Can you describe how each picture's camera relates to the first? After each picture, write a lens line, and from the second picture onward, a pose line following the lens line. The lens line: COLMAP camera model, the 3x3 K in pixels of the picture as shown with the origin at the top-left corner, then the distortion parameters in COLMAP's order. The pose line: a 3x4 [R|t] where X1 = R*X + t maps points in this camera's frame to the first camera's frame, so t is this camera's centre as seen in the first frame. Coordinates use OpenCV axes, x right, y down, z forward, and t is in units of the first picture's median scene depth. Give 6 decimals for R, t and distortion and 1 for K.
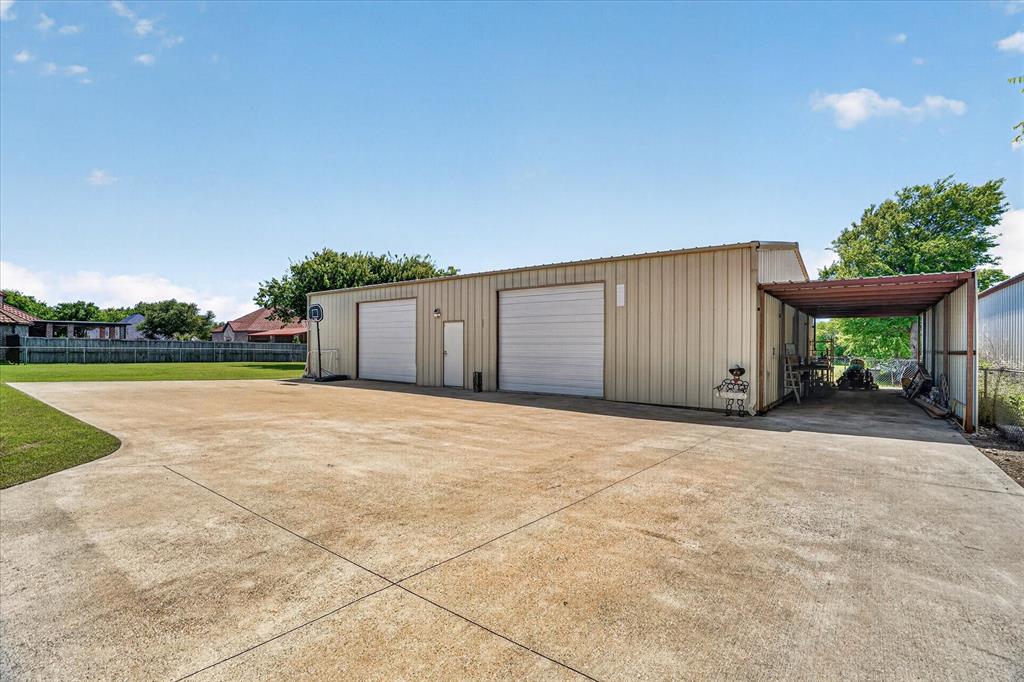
lens RADIAL K [[469.8, 0, 512.3], [0, 469.8, 344.4], [0, 0, 1]] dist [-0.030300, -0.000120]
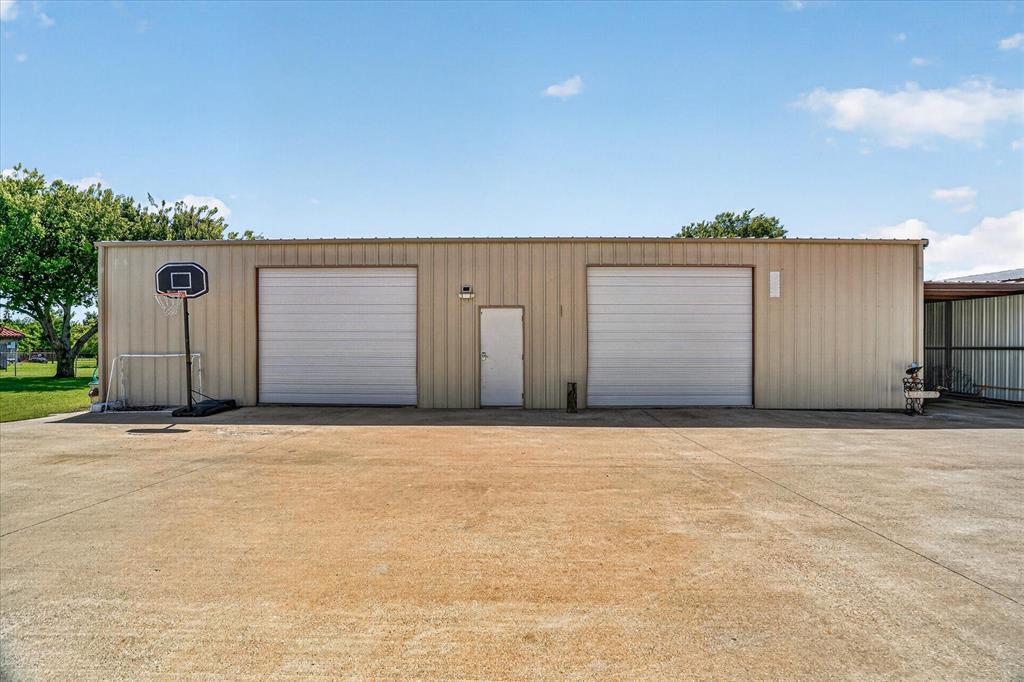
lens RADIAL K [[517.4, 0, 512.2], [0, 517.4, 343.7], [0, 0, 1]] dist [-0.042281, 0.000397]
pose [[0.819913, -0.001645, 0.572485, -0.510889], [-0.001803, 0.999983, 0.005455, -0.001849], [-0.572485, -0.005505, 0.819897, 0.388597]]
